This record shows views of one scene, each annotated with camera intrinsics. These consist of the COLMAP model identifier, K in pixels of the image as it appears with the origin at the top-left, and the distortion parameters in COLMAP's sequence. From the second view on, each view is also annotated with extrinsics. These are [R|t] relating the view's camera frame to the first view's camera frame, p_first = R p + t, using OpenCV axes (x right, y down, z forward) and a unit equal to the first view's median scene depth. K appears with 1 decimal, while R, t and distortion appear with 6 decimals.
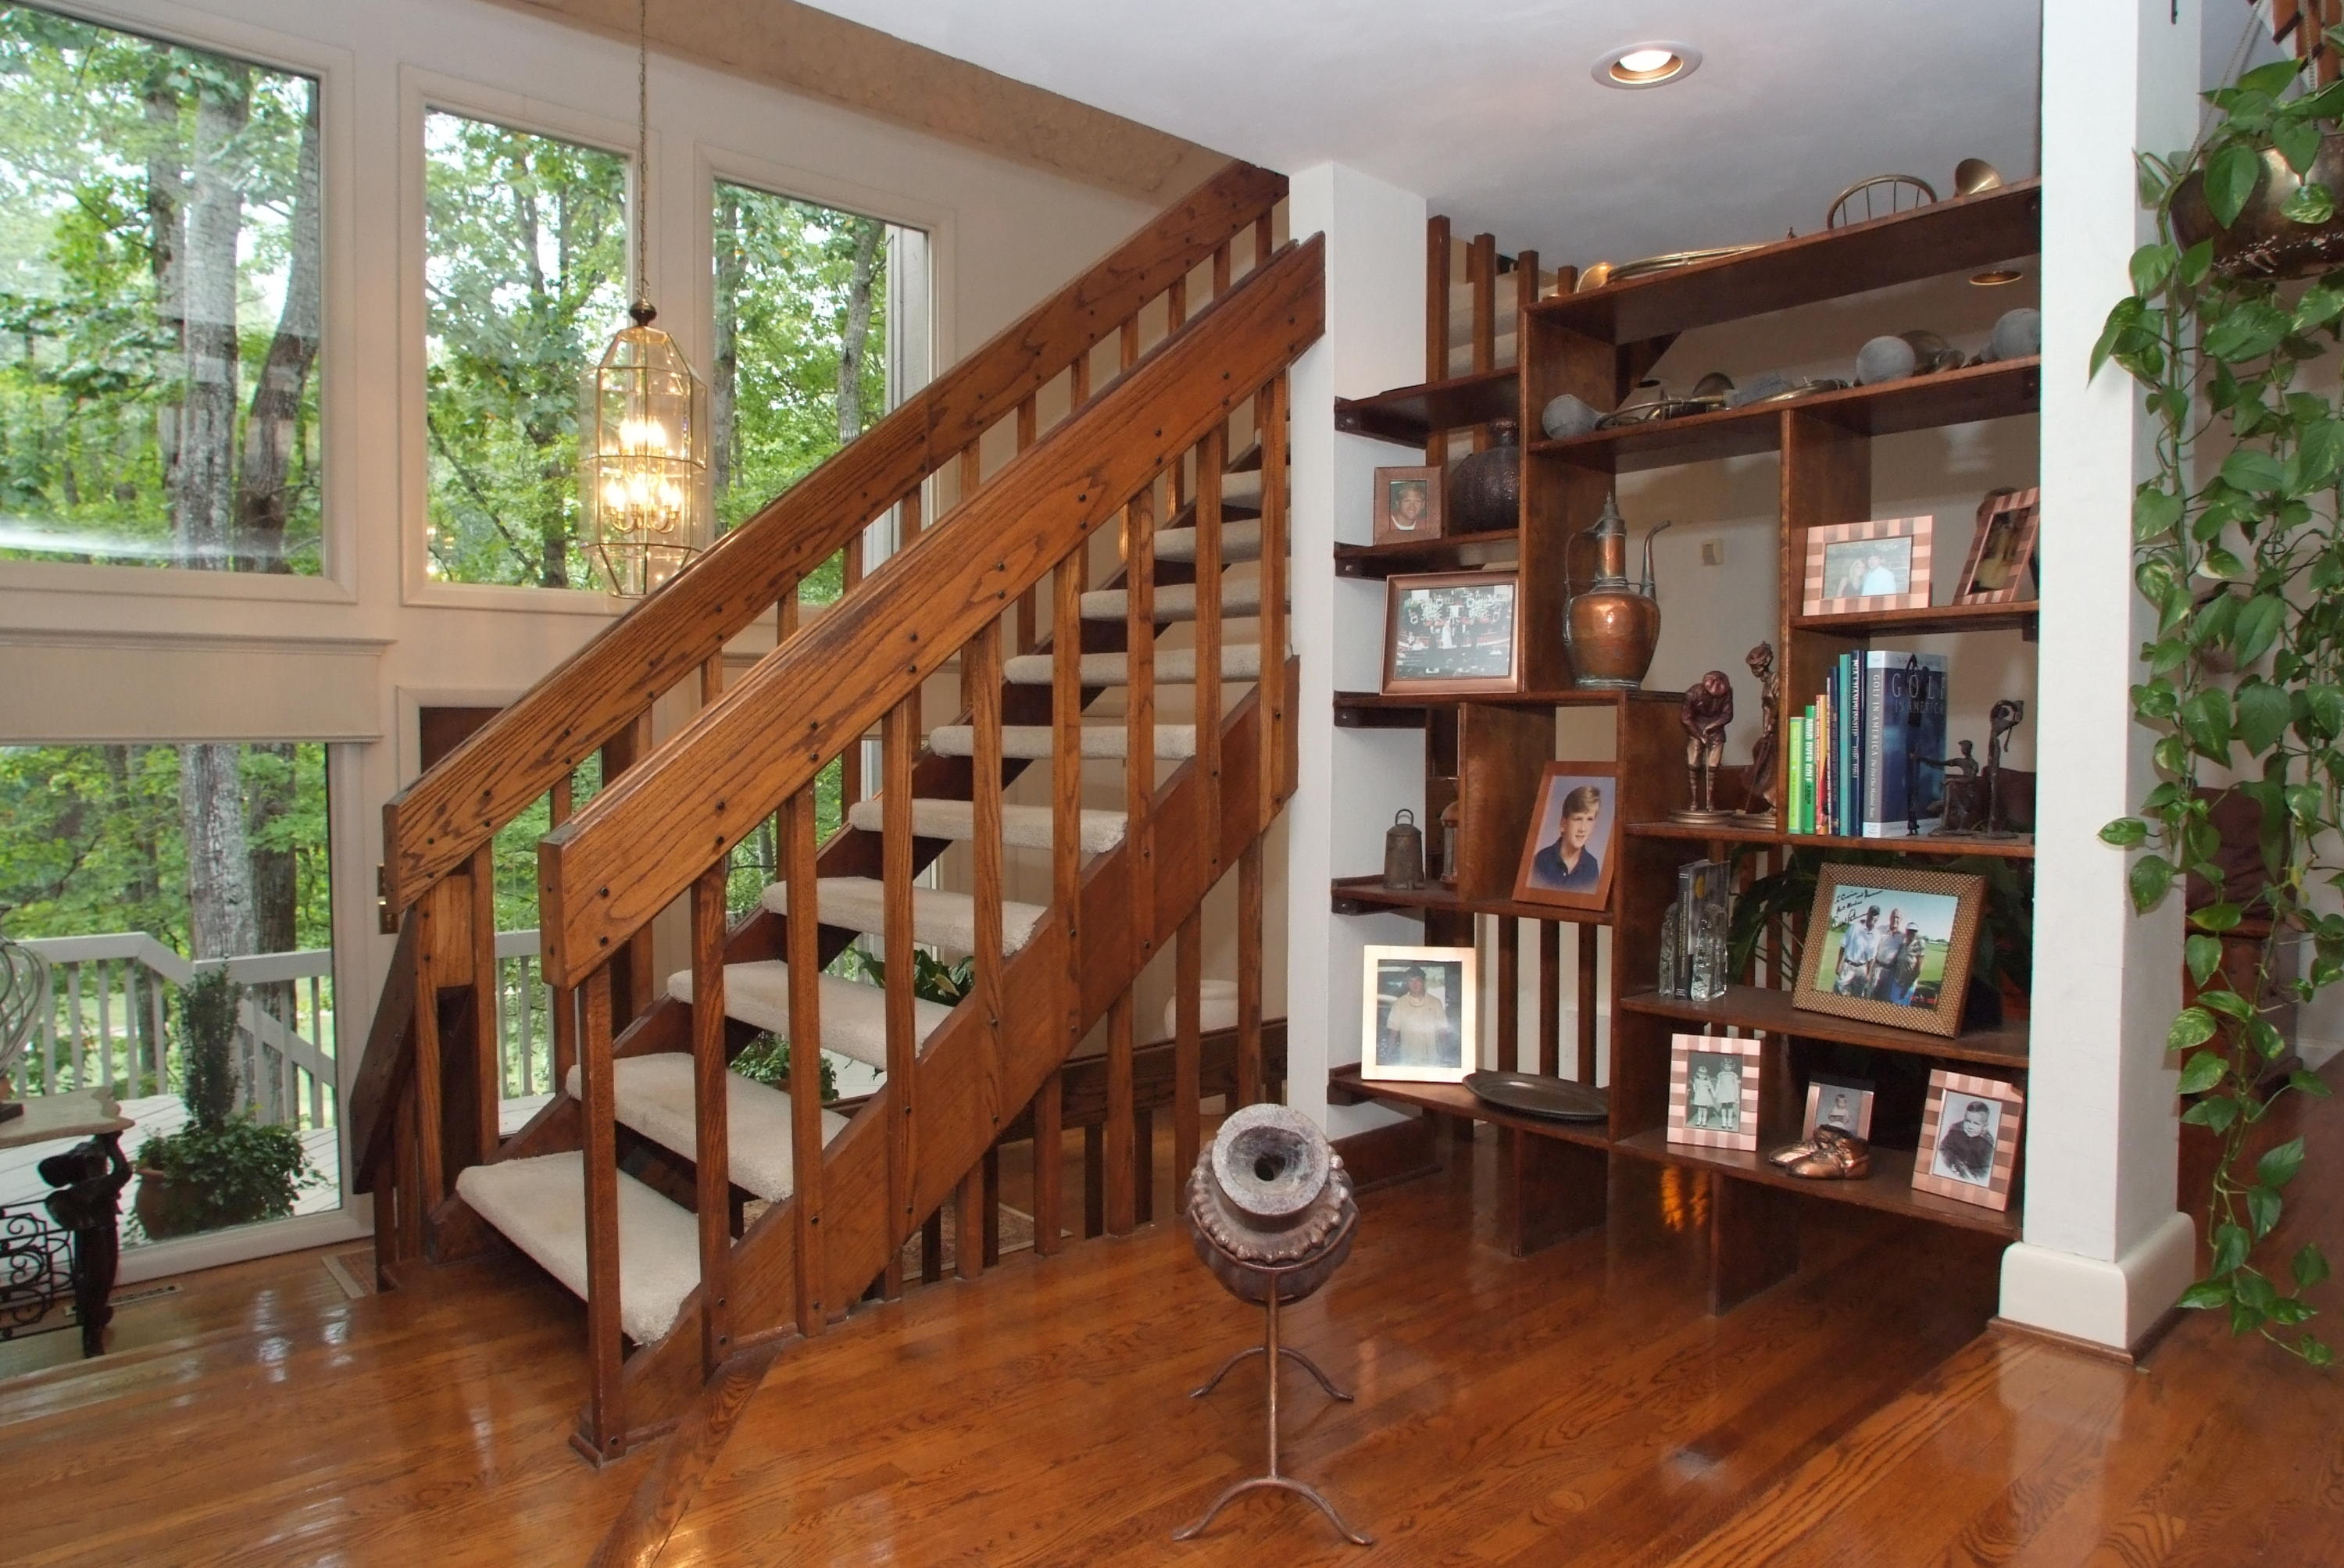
lens RADIAL K [[1482.7, 0, 1163.5], [0, 1482.7, 786.6], [0, 0, 1]] dist [-0.072188, 0.033516]
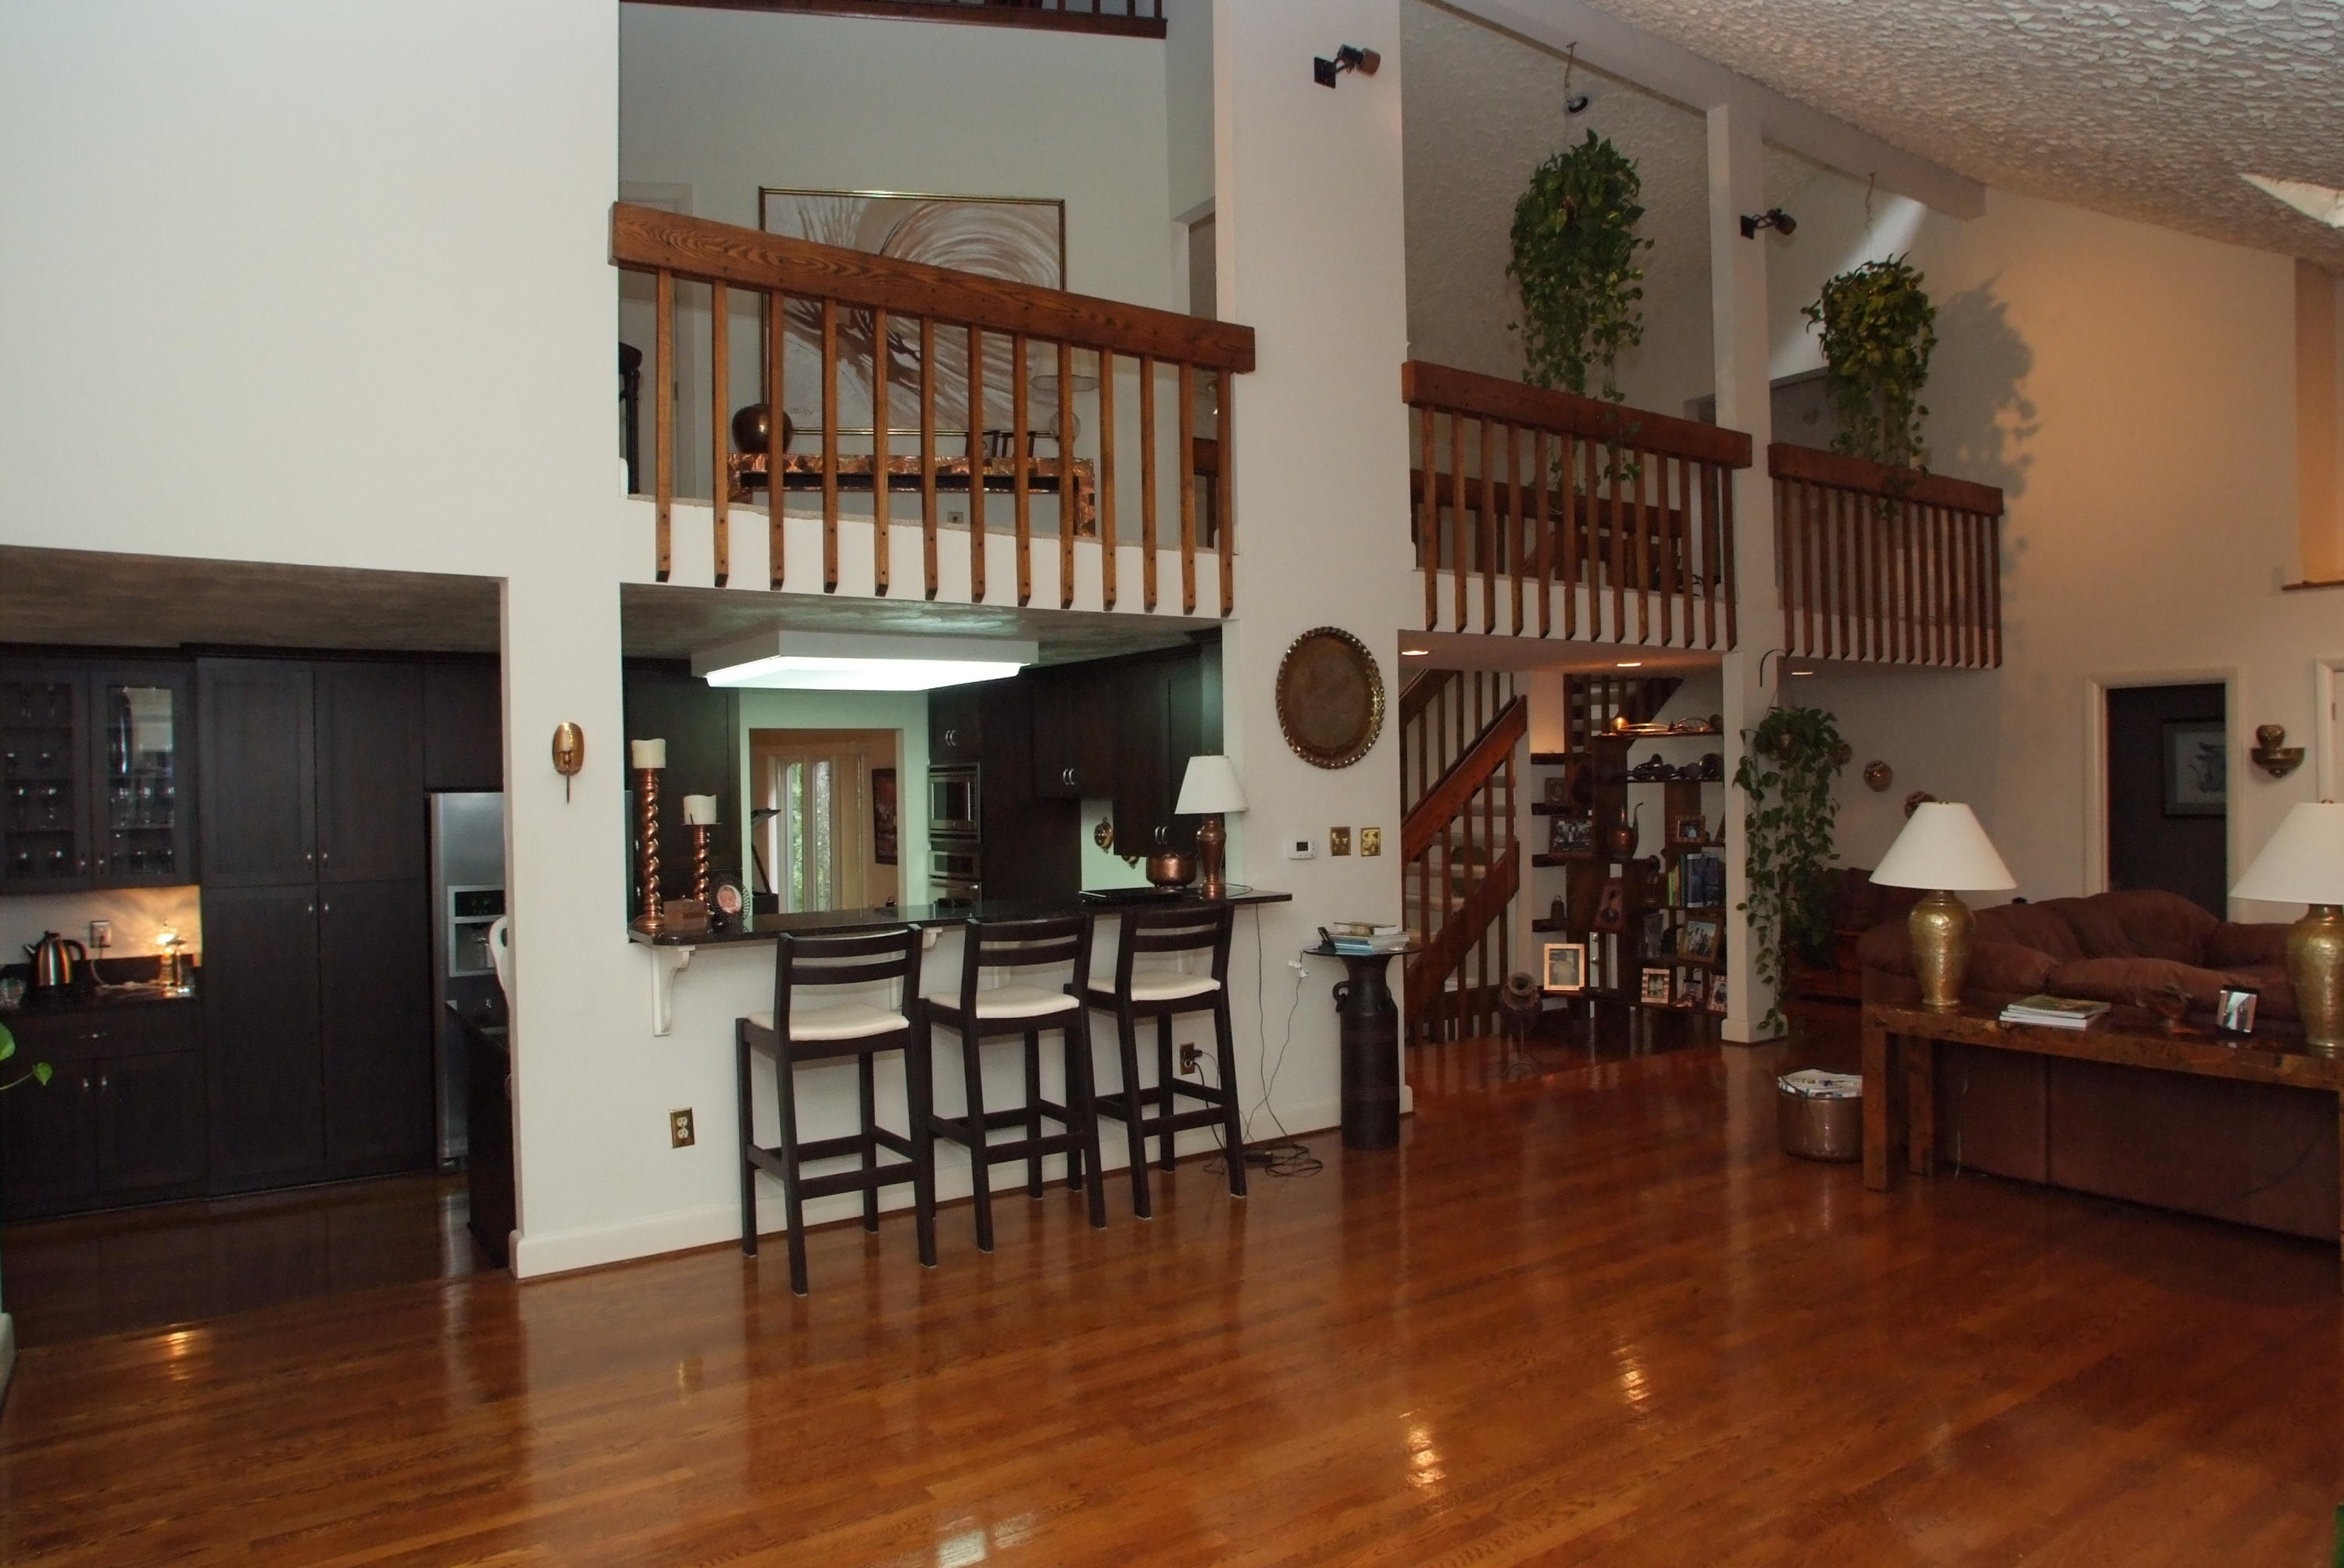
lens RADIAL K [[1482.7, 0, 1182.9], [0, 1482.7, 790.4], [0, 0, 1]] dist [-0.072188, 0.033516]
pose [[0.994033, -0.019899, -0.107245, -0.257392], [0.017663, 0.999607, -0.021763, -0.144408], [0.107636, 0.019739, 0.993994, -2.000440]]
